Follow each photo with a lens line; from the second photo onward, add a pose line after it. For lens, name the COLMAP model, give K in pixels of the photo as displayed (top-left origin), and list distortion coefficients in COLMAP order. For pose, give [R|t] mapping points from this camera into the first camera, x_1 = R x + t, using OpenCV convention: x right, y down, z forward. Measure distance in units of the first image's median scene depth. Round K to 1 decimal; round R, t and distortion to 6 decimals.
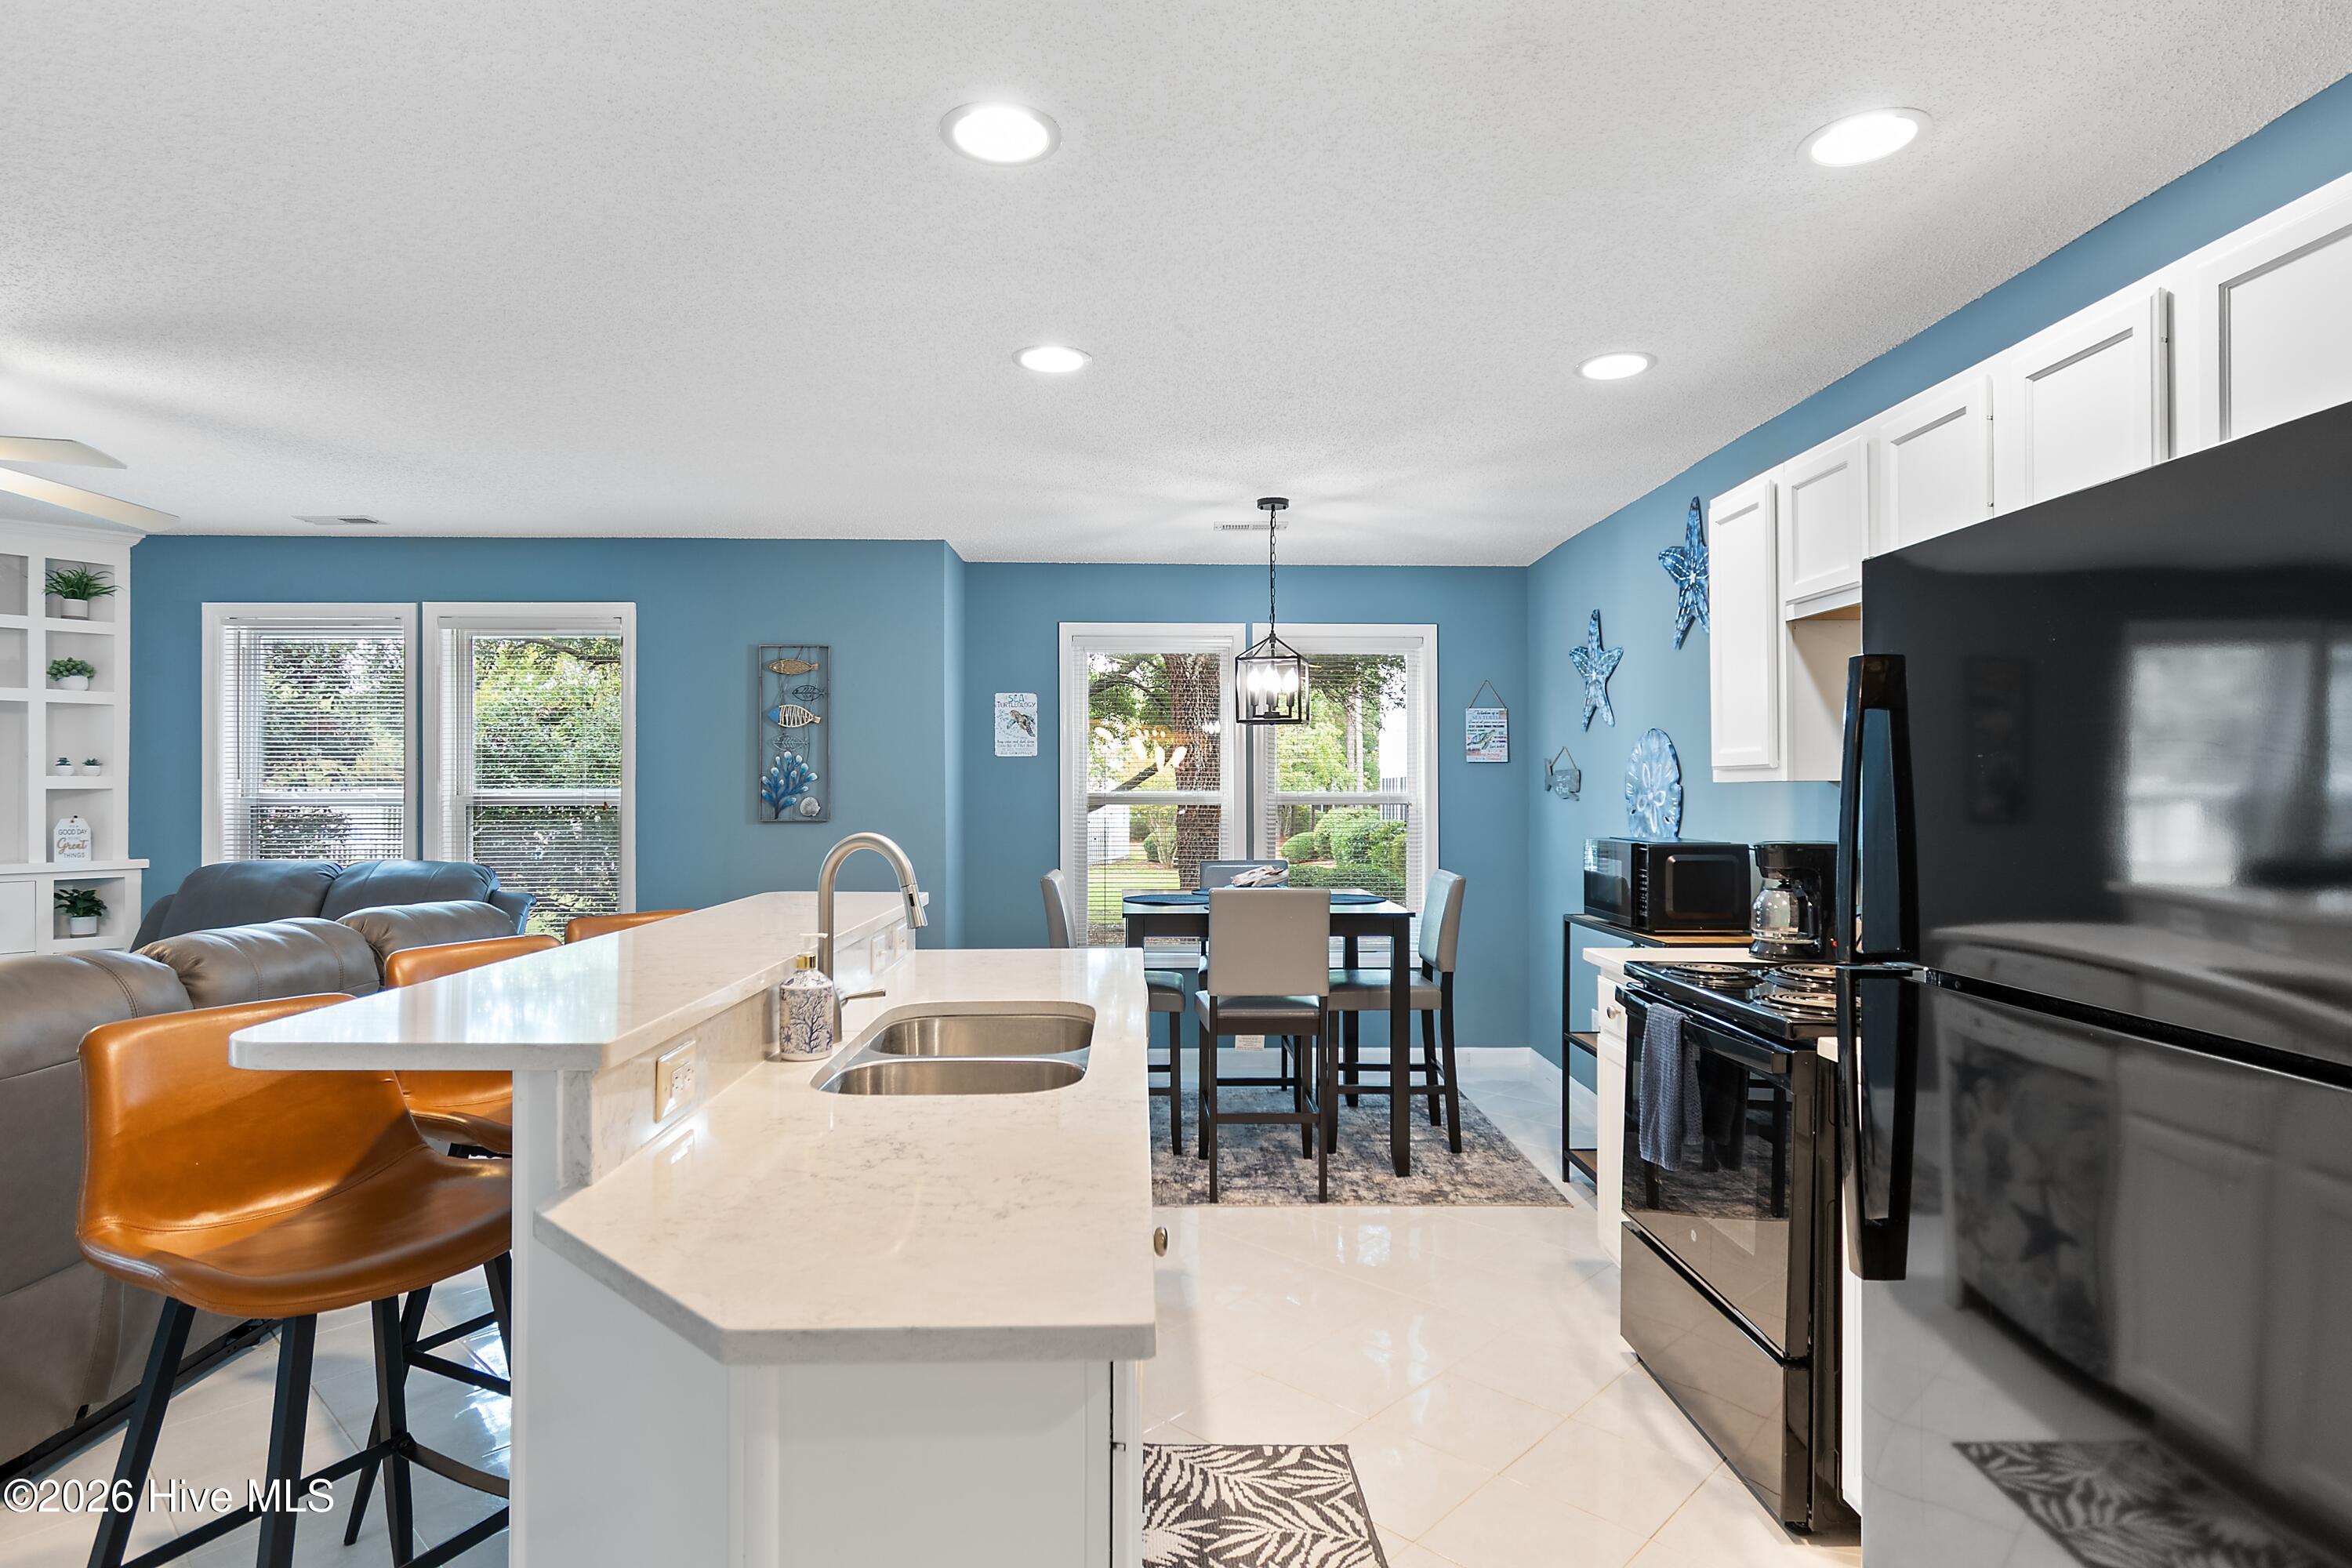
lens RADIAL K [[1223.6, 0, 1151.7], [0, 1223.6, 792.2], [0, 0, 1]] dist [0.006608, -0.004213]
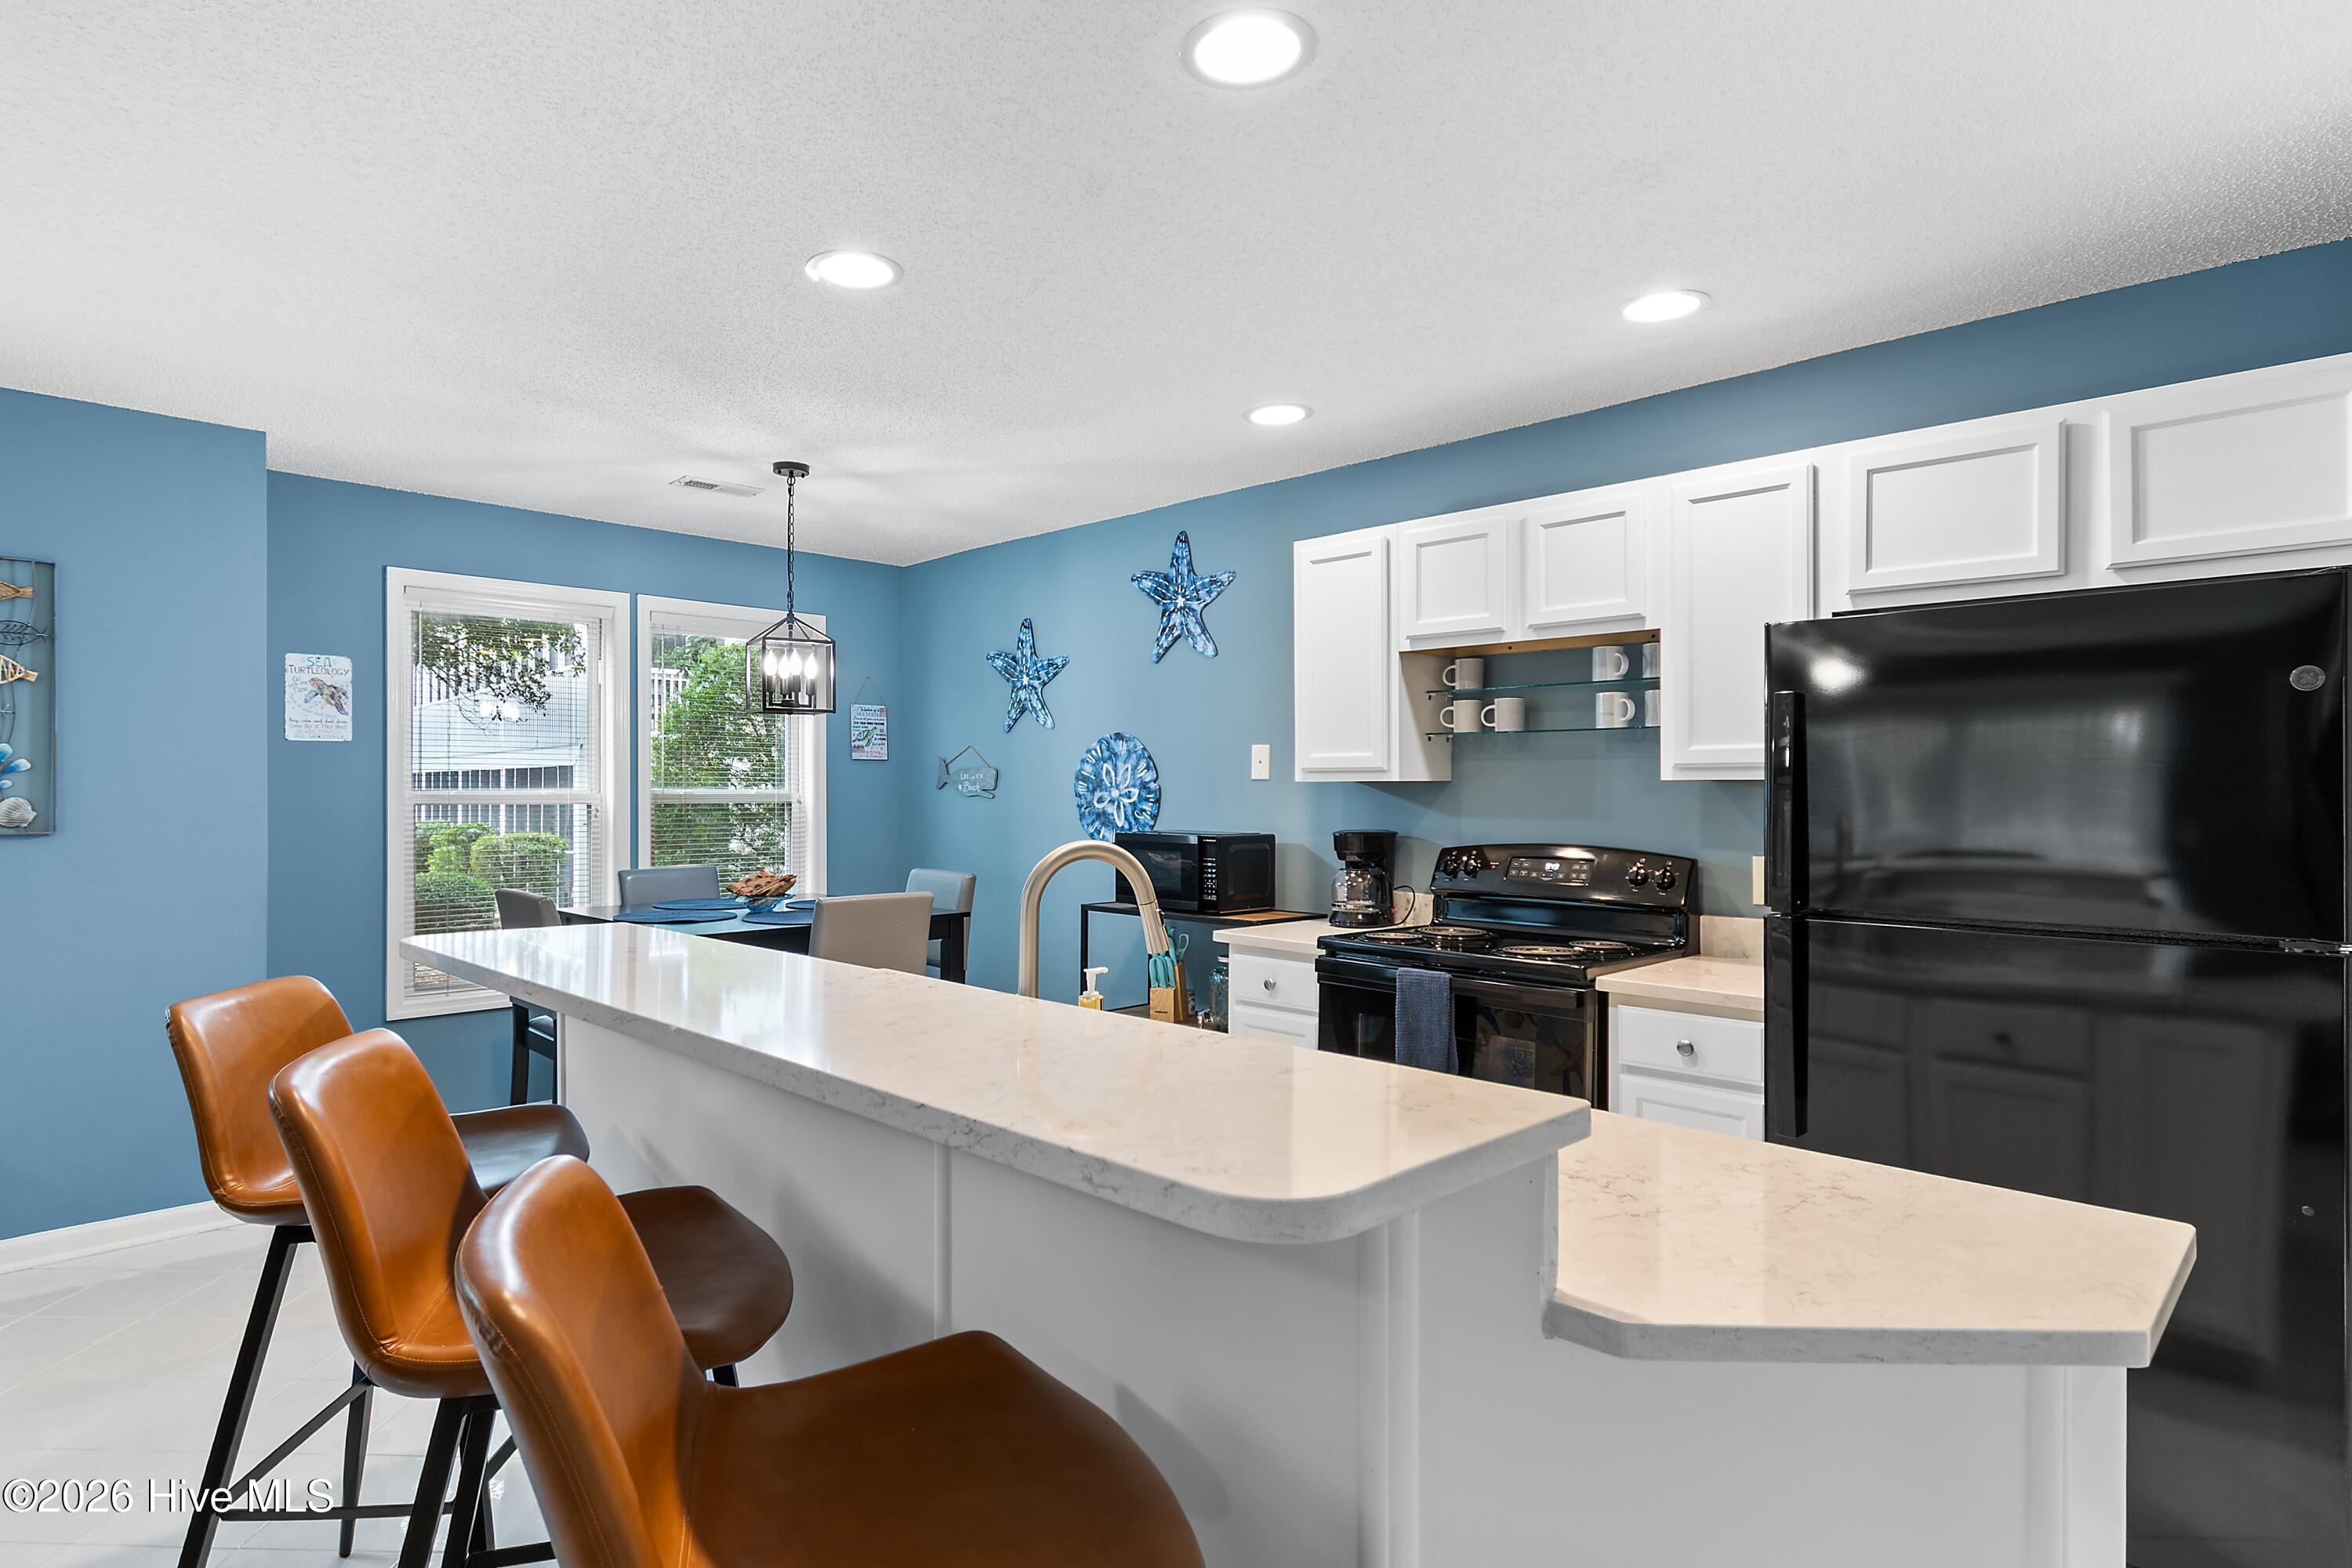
lens RADIAL K [[1223.6, 0, 1154.2], [0, 1223.6, 786.7], [0, 0, 1]] dist [0.006608, -0.004213]
pose [[0.743500, 0.001967, 0.668733, -0.304059], [-0.000013, 0.999996, -0.002926, 0.000510], [-0.668735, 0.002167, 0.743497, 0.151766]]
